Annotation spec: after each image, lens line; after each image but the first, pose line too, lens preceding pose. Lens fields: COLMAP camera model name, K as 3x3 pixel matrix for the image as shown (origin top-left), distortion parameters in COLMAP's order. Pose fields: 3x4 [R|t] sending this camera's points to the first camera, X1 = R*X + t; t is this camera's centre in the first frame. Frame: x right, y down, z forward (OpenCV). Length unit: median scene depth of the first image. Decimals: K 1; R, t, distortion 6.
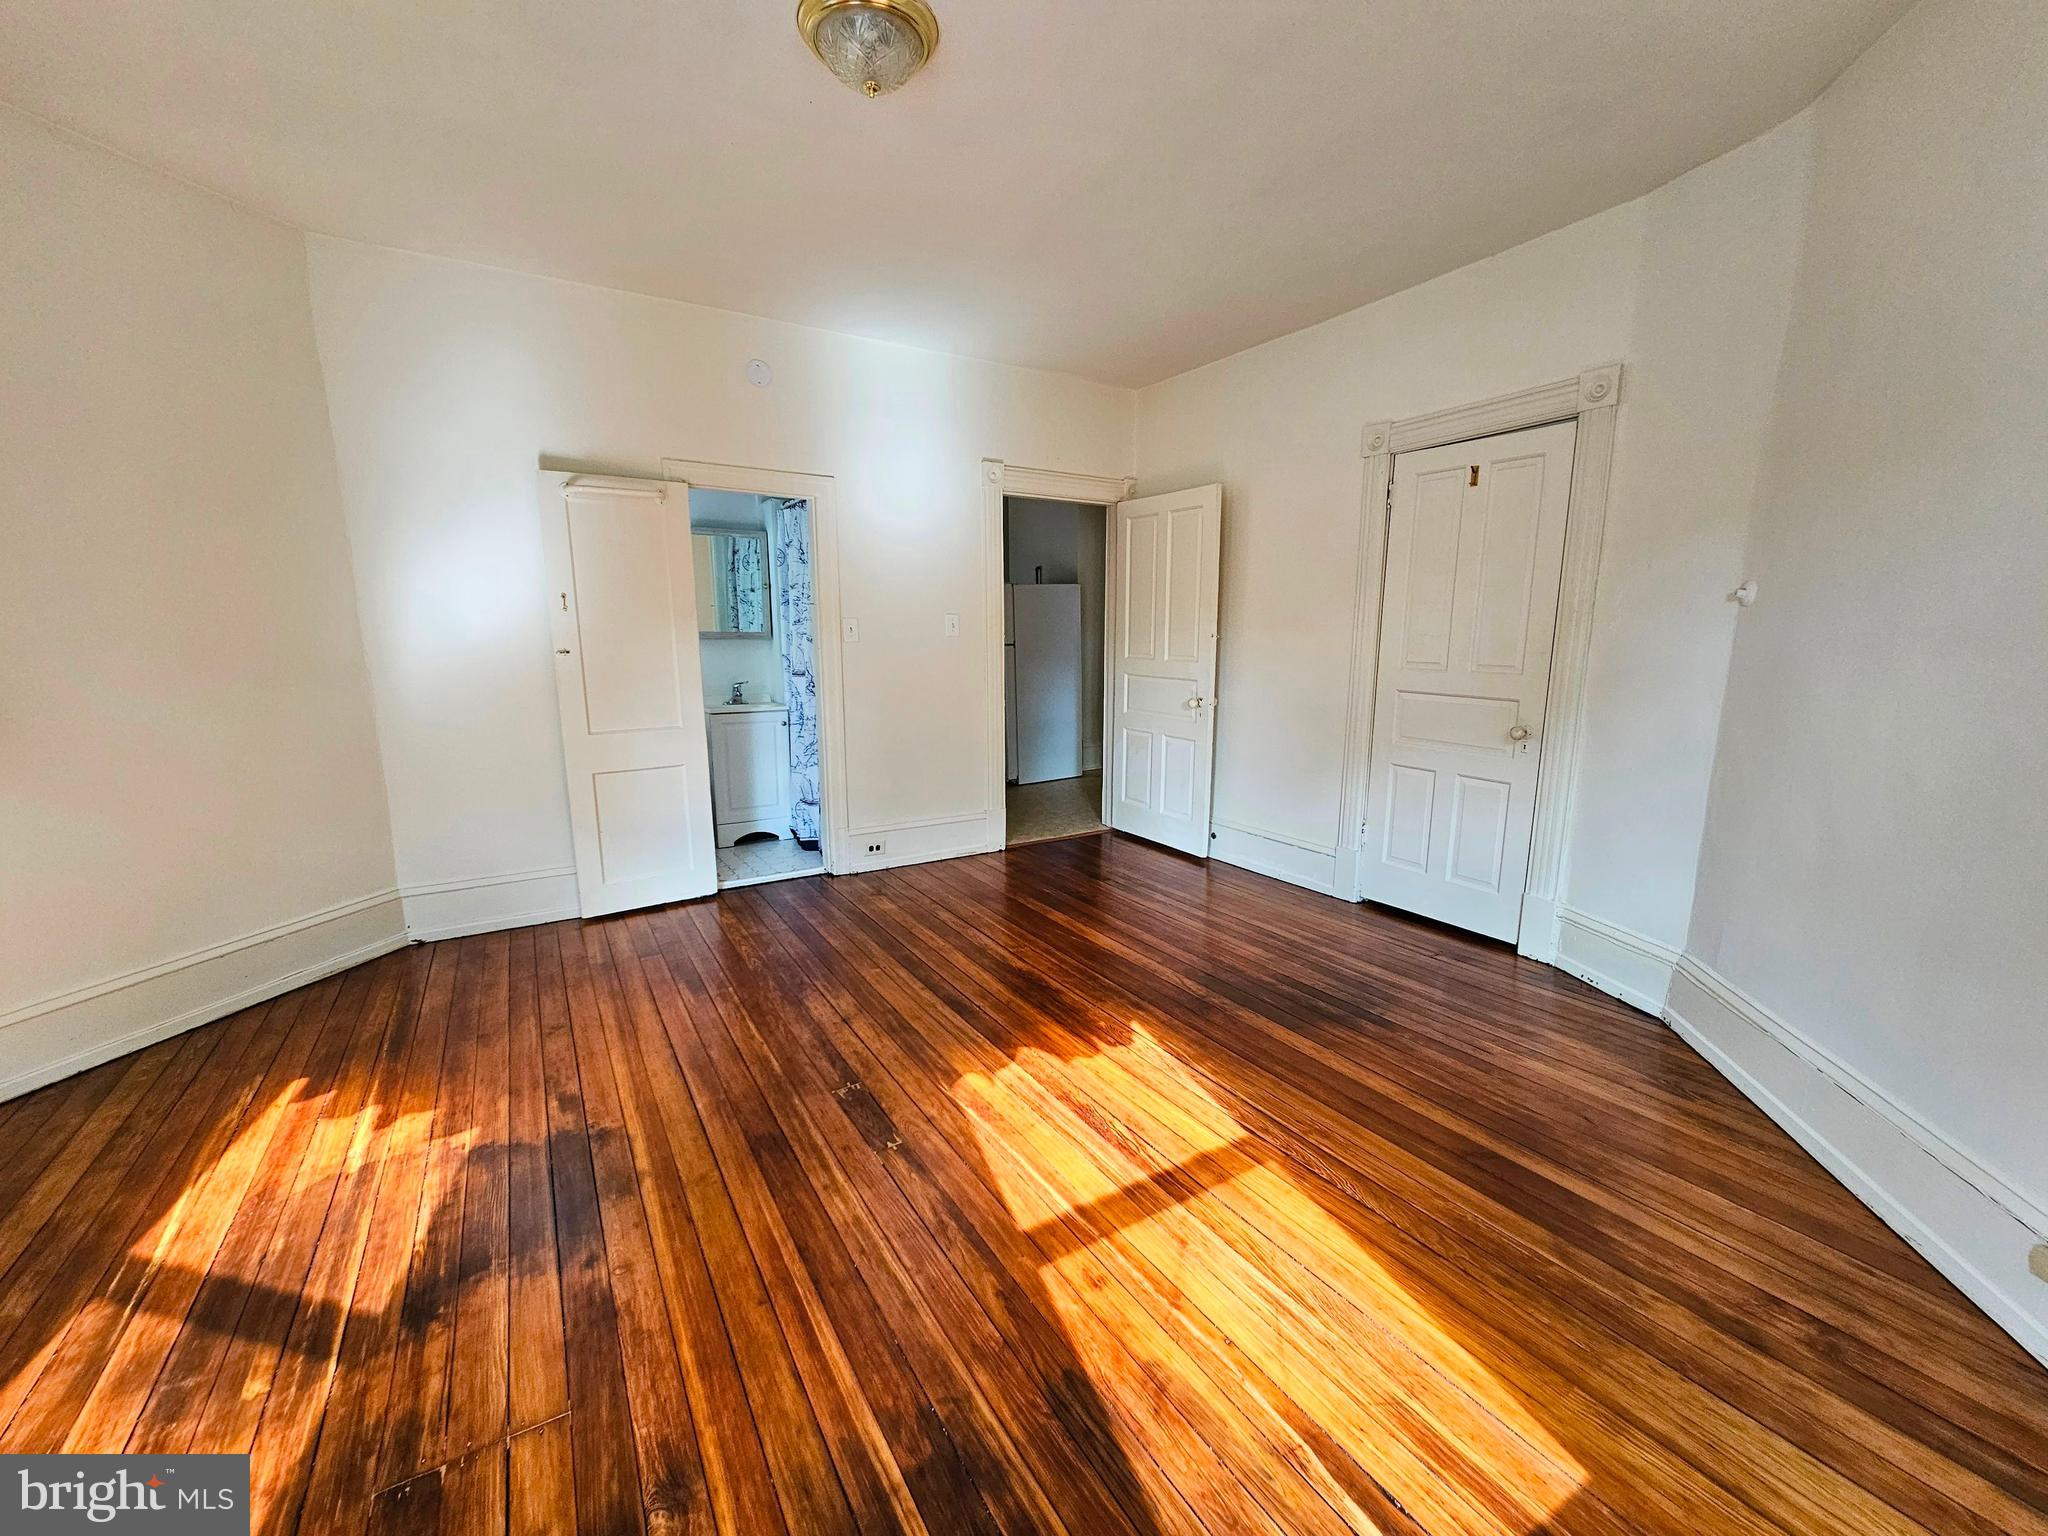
lens RADIAL K [[837.3, 0, 1033.0], [0, 837.3, 766.3], [0, 0, 1]] dist [-0.003102, -0.000455]
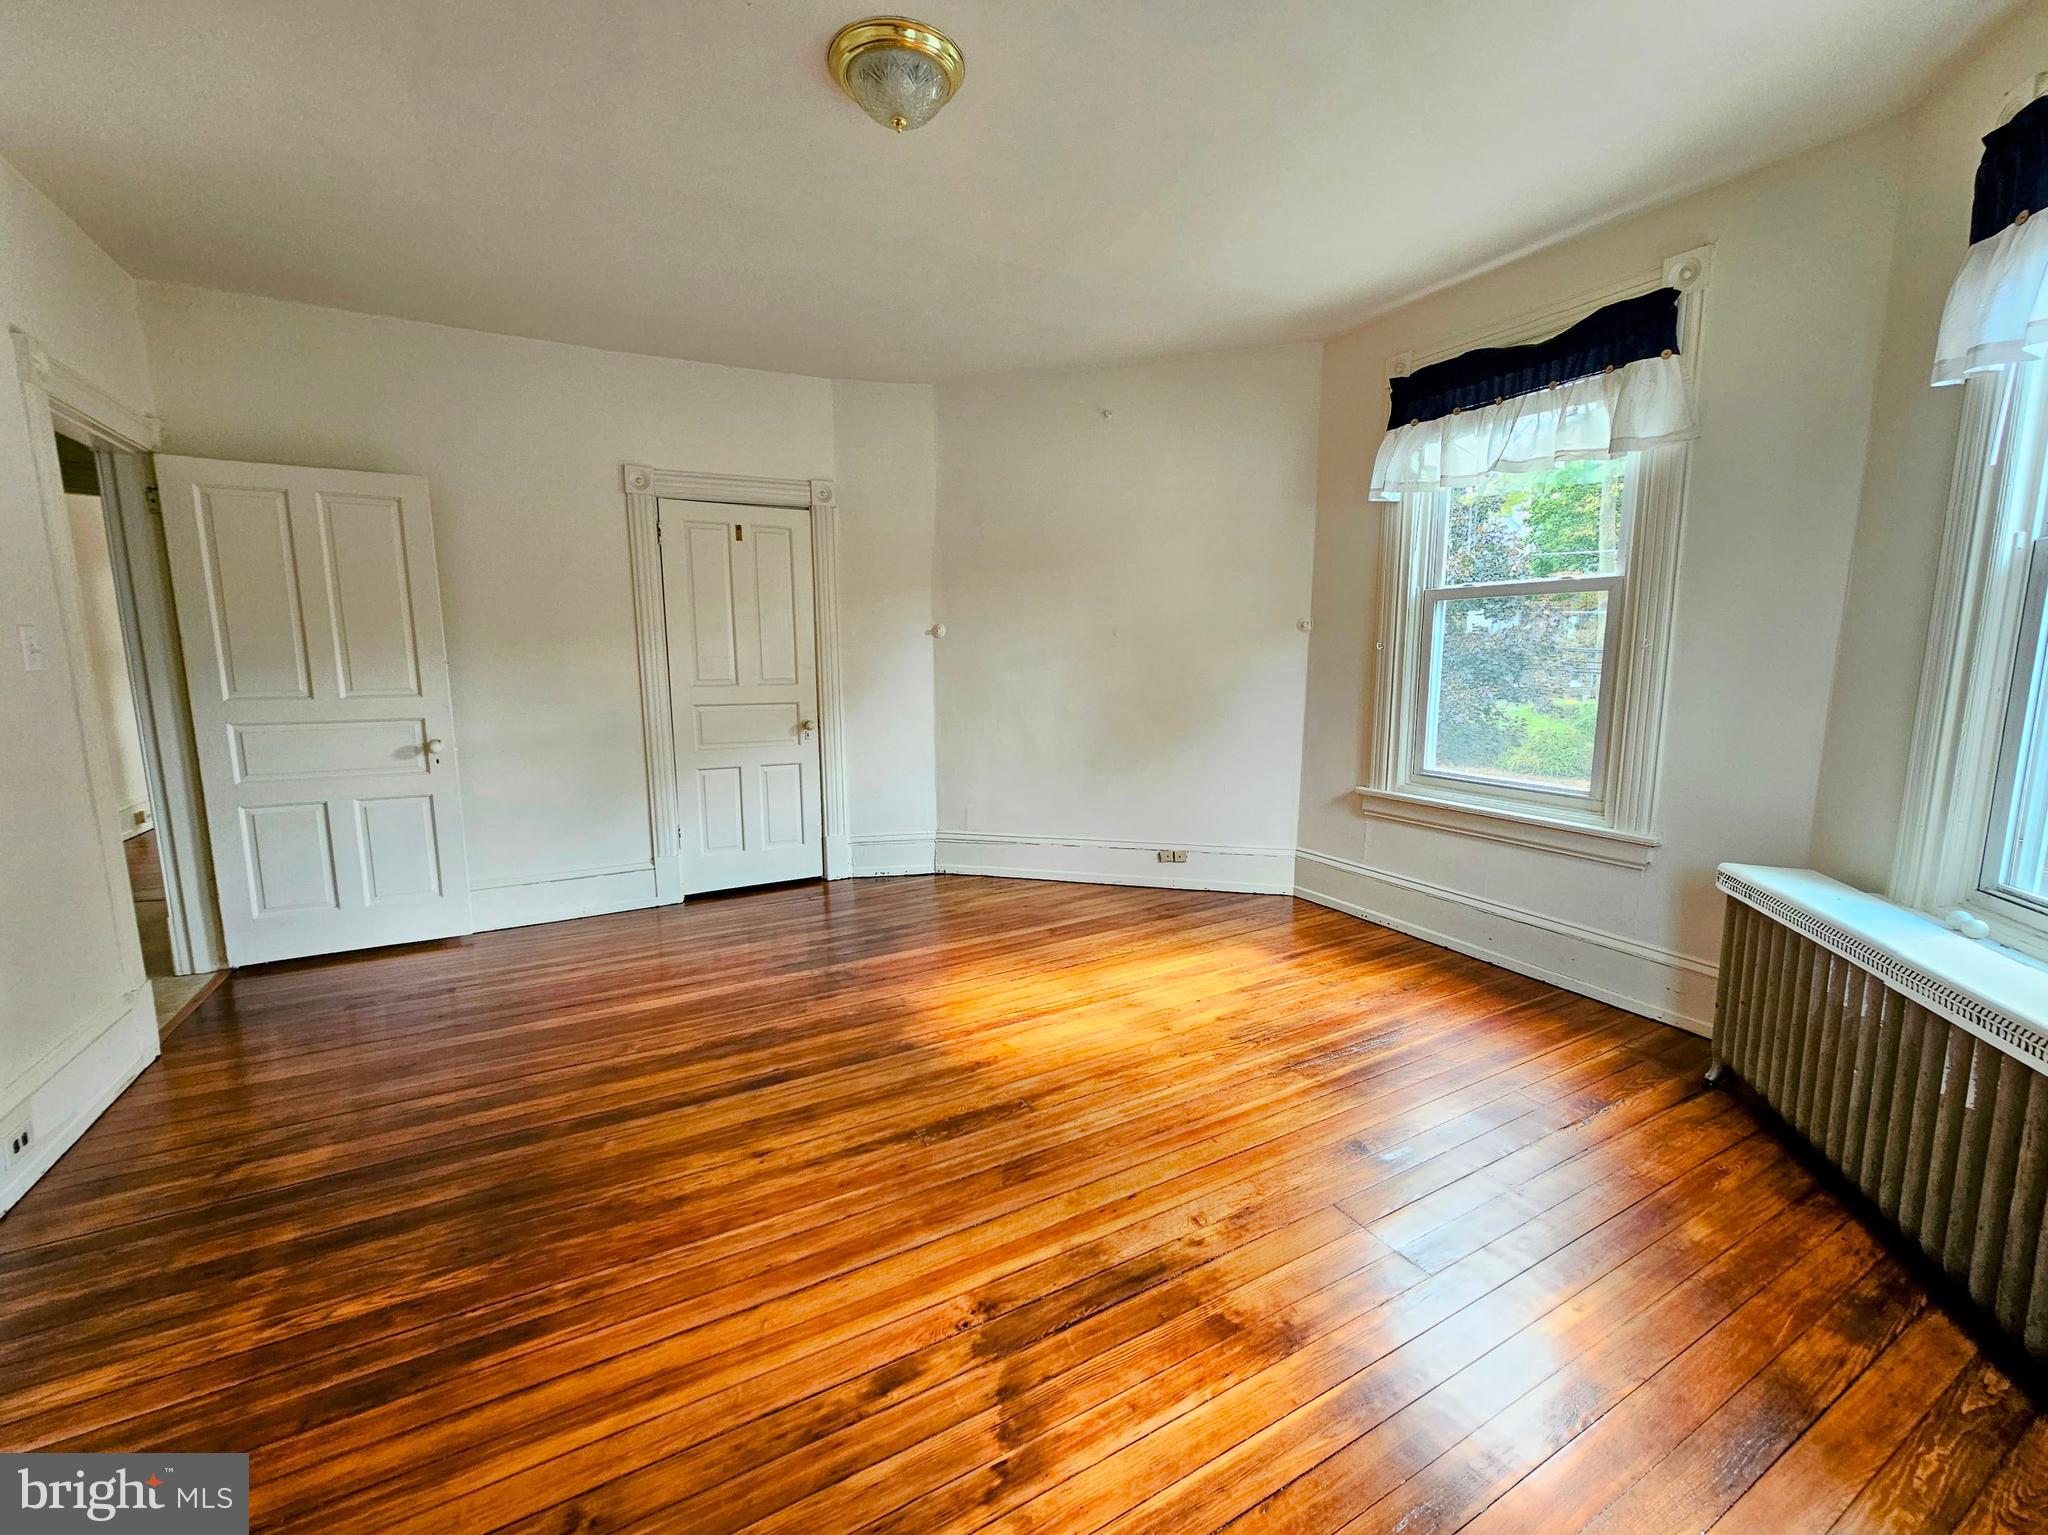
lens RADIAL K [[837.3, 0, 1033.5], [0, 837.3, 769.3], [0, 0, 1]] dist [-0.003102, -0.000455]
pose [[0.041697, -0.142252, 0.988952, -0.927207], [0.169832, 0.976418, 0.133288, -0.104324], [-0.984590, 0.162398, 0.064872, 0.639569]]
